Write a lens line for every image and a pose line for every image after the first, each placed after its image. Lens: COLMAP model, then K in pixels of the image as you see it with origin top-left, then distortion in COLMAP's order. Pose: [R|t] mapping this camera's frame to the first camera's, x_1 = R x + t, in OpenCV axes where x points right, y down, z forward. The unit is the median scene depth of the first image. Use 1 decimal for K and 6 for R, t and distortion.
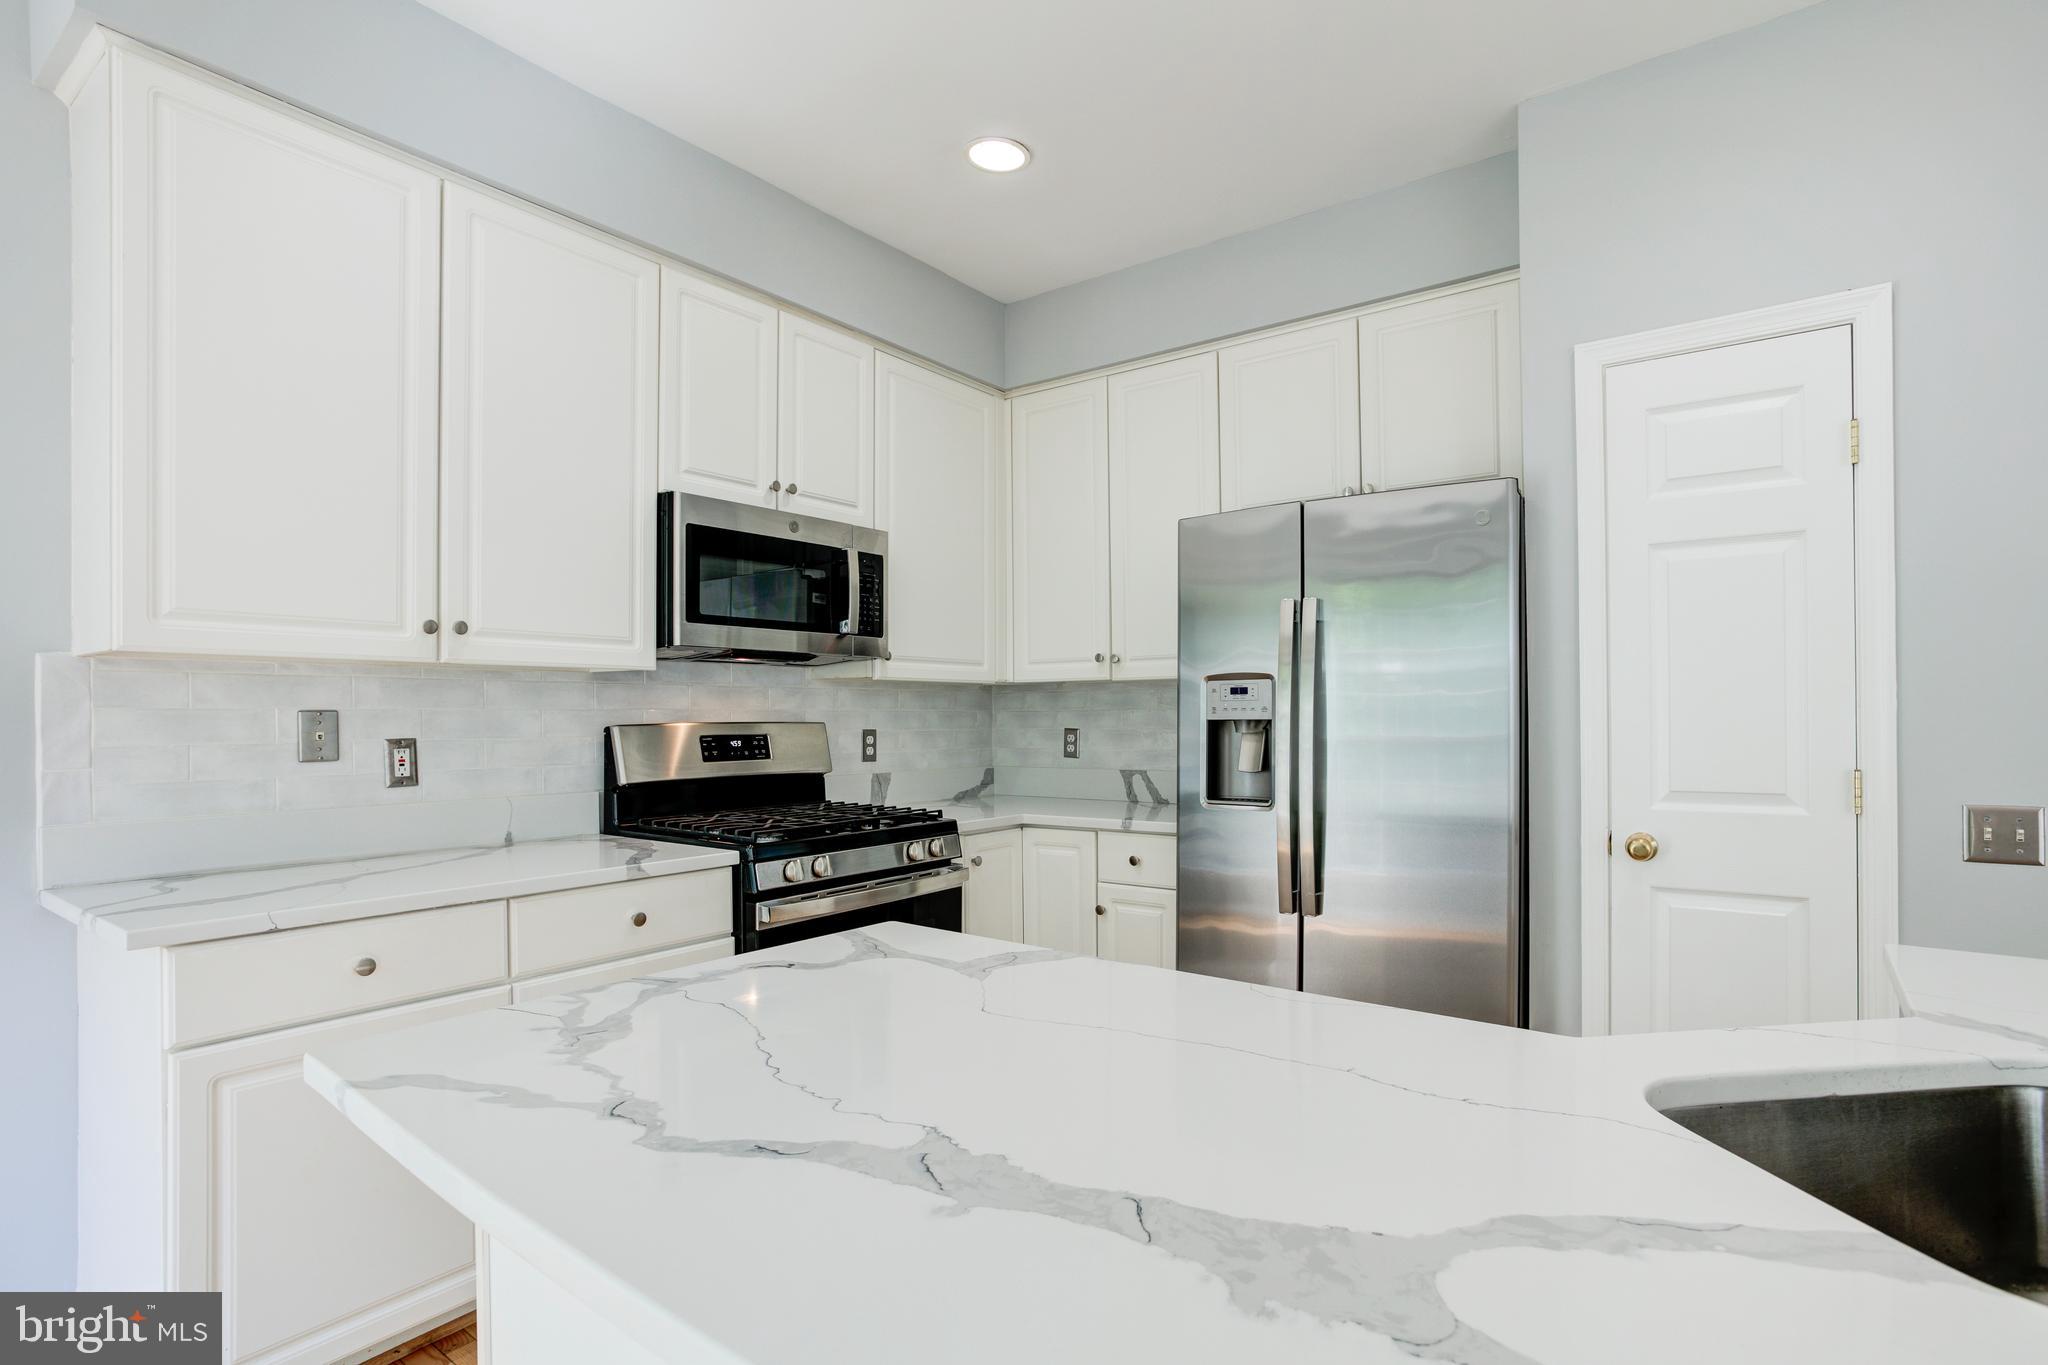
lens RADIAL K [[1044.3, 0, 1066.8], [0, 1044.3, 703.7], [0, 0, 1]] dist [-0.000080, 0.000789]
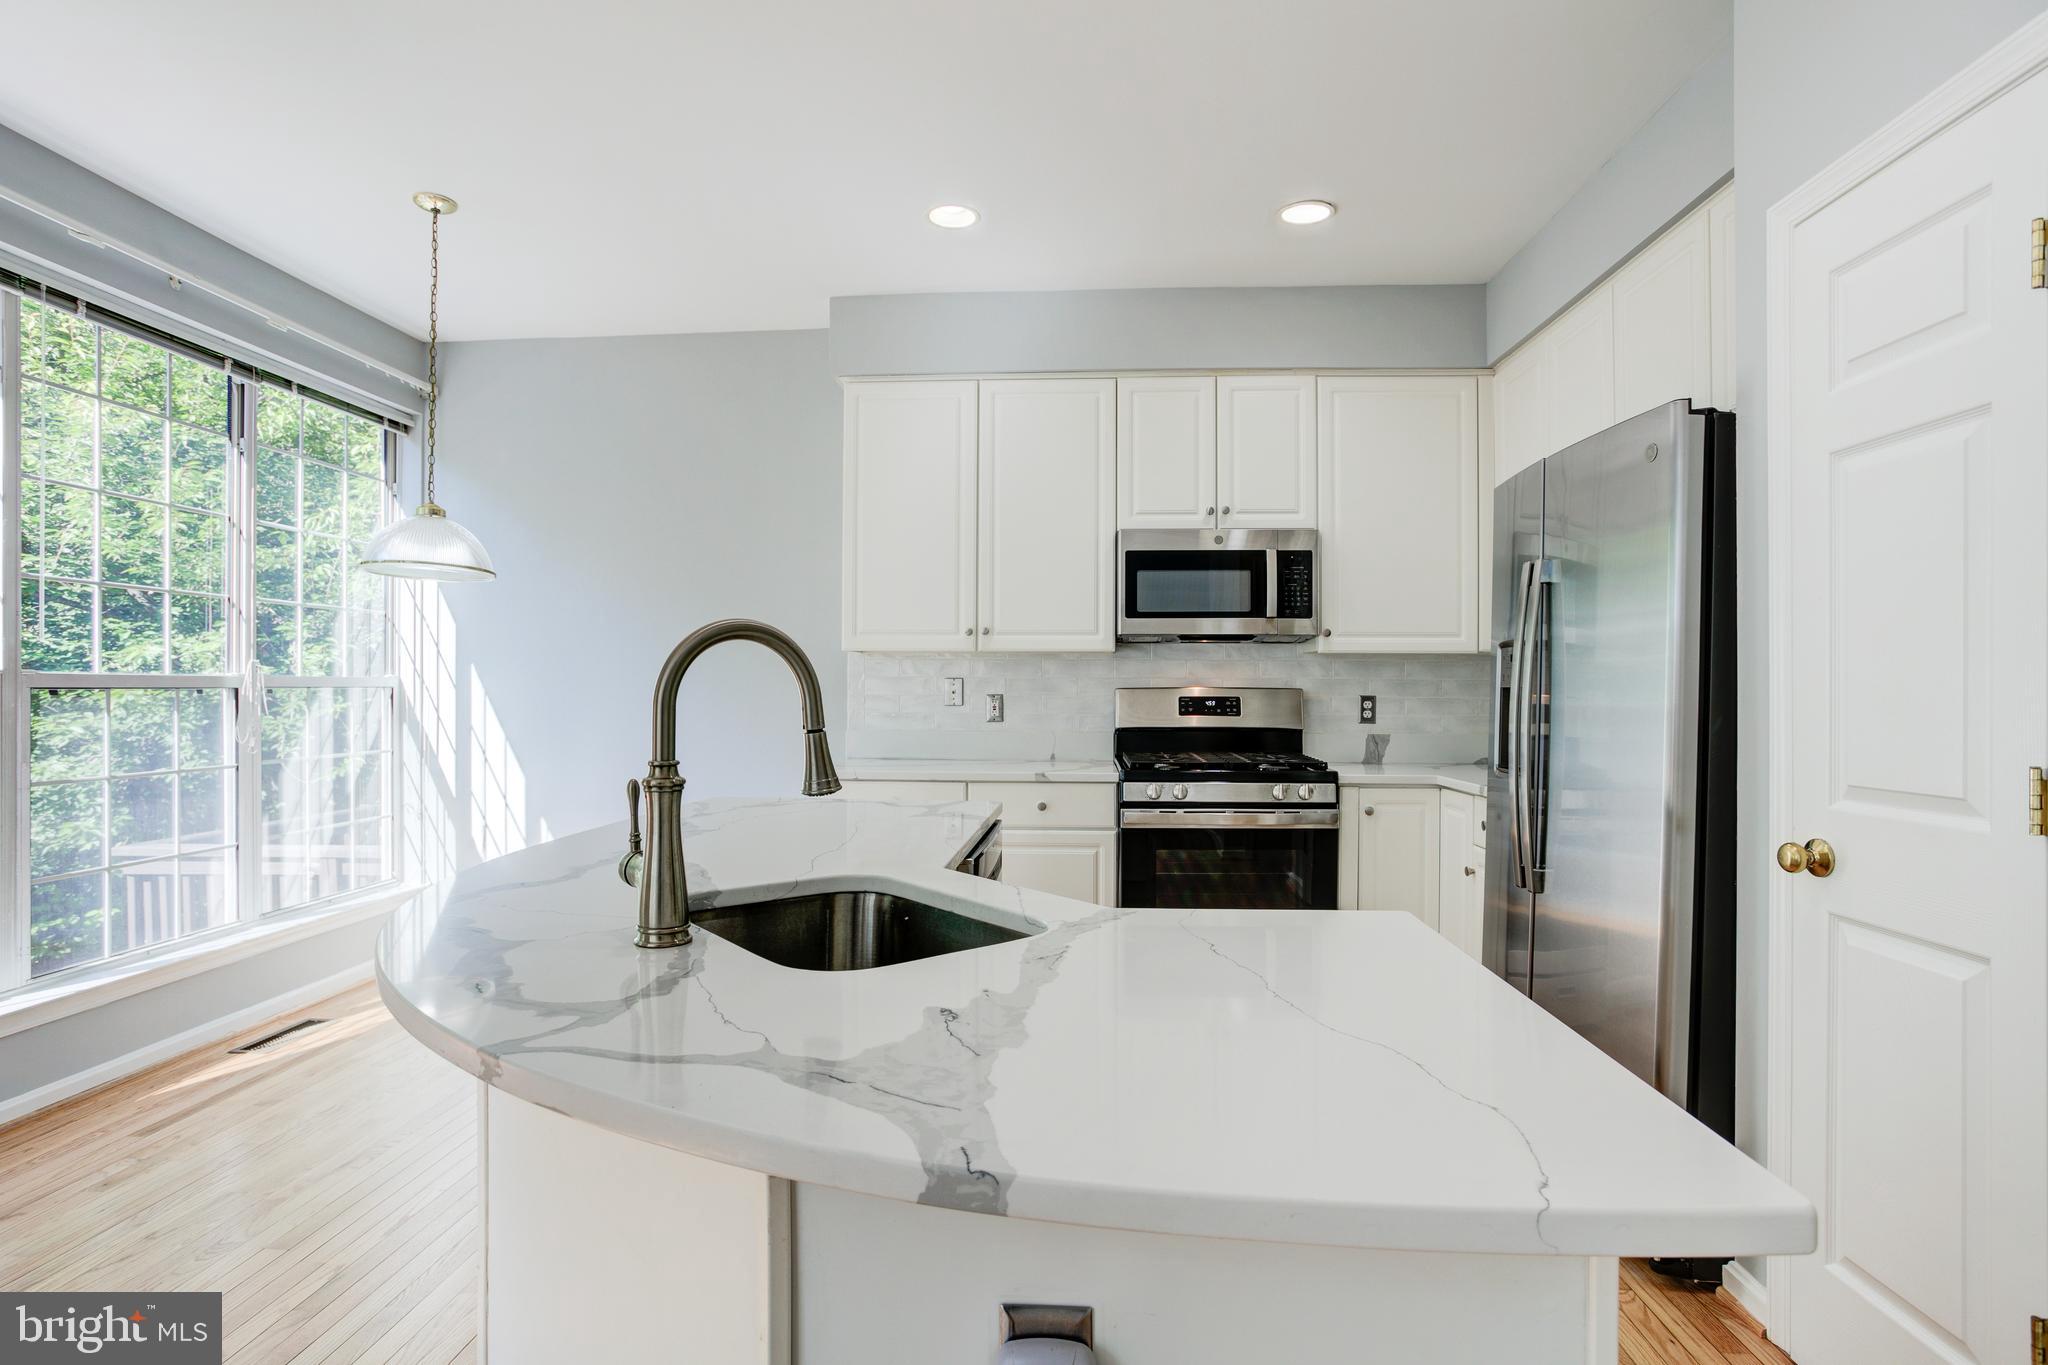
lens RADIAL K [[1021.4, 0, 1027.5], [0, 1021.4, 692.2], [0, 0, 1]] dist [-0.065202, 0.038104]
pose [[0.524981, 0.010504, -0.851049, 0.711300], [0.002829, 0.999897, 0.014087, 0.005050], [0.851109, -0.009803, 0.524897, 0.116831]]
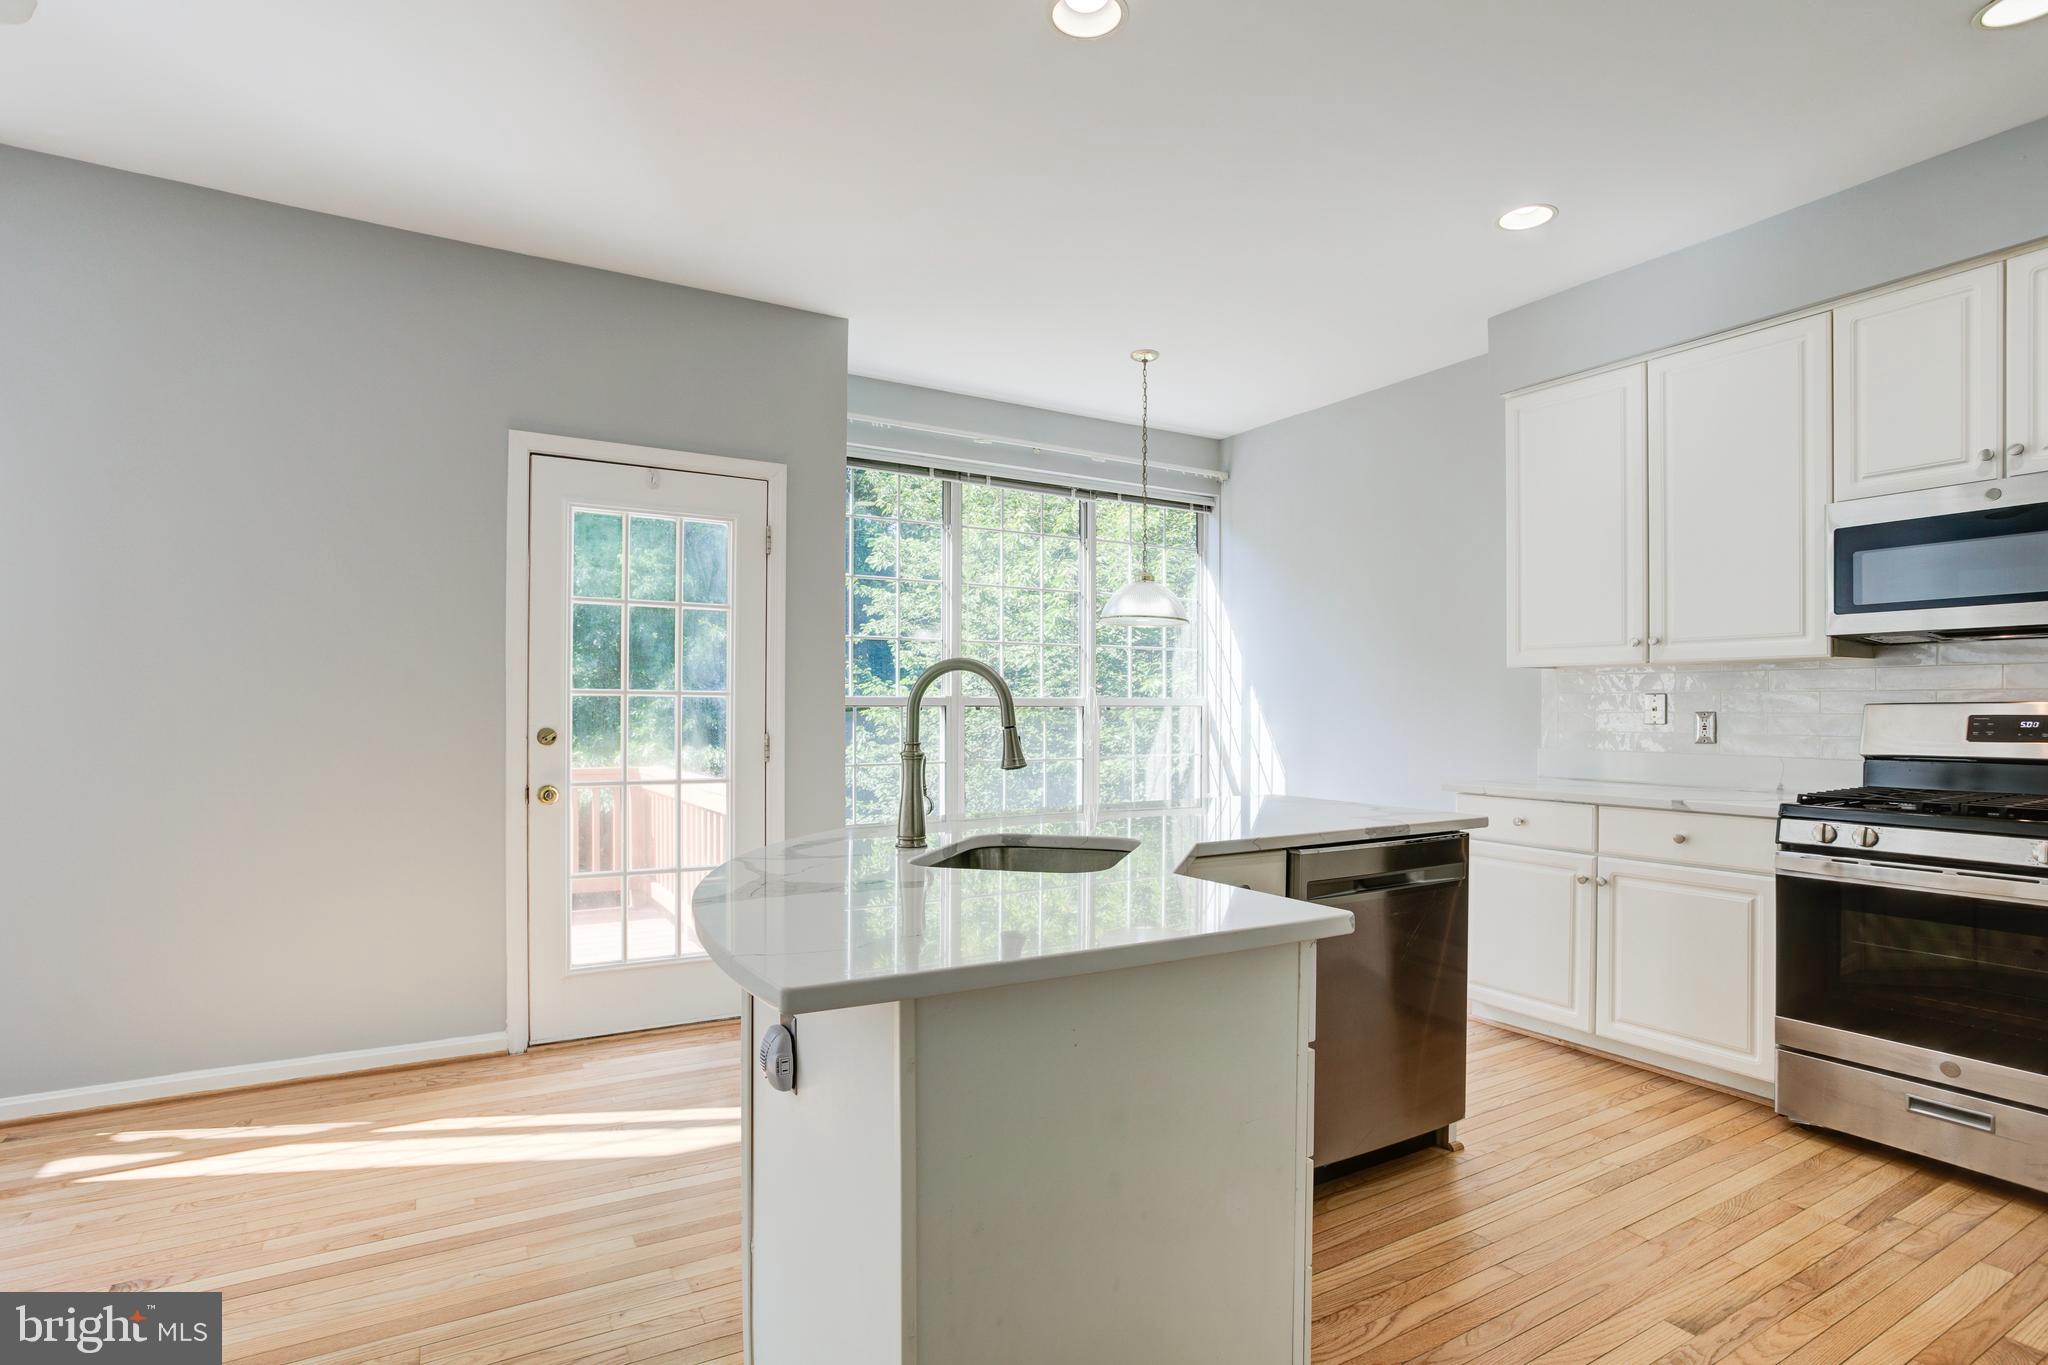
lens RADIAL K [[1044.3, 0, 1066.8], [0, 1044.3, 703.7], [0, 0, 1]] dist [-0.000080, 0.000789]
pose [[-0.376258, -0.000101, -0.926515, 0.929959], [0.009641, 0.999945, -0.004024, 0.015597], [0.926465, -0.010446, -0.376236, 0.588908]]
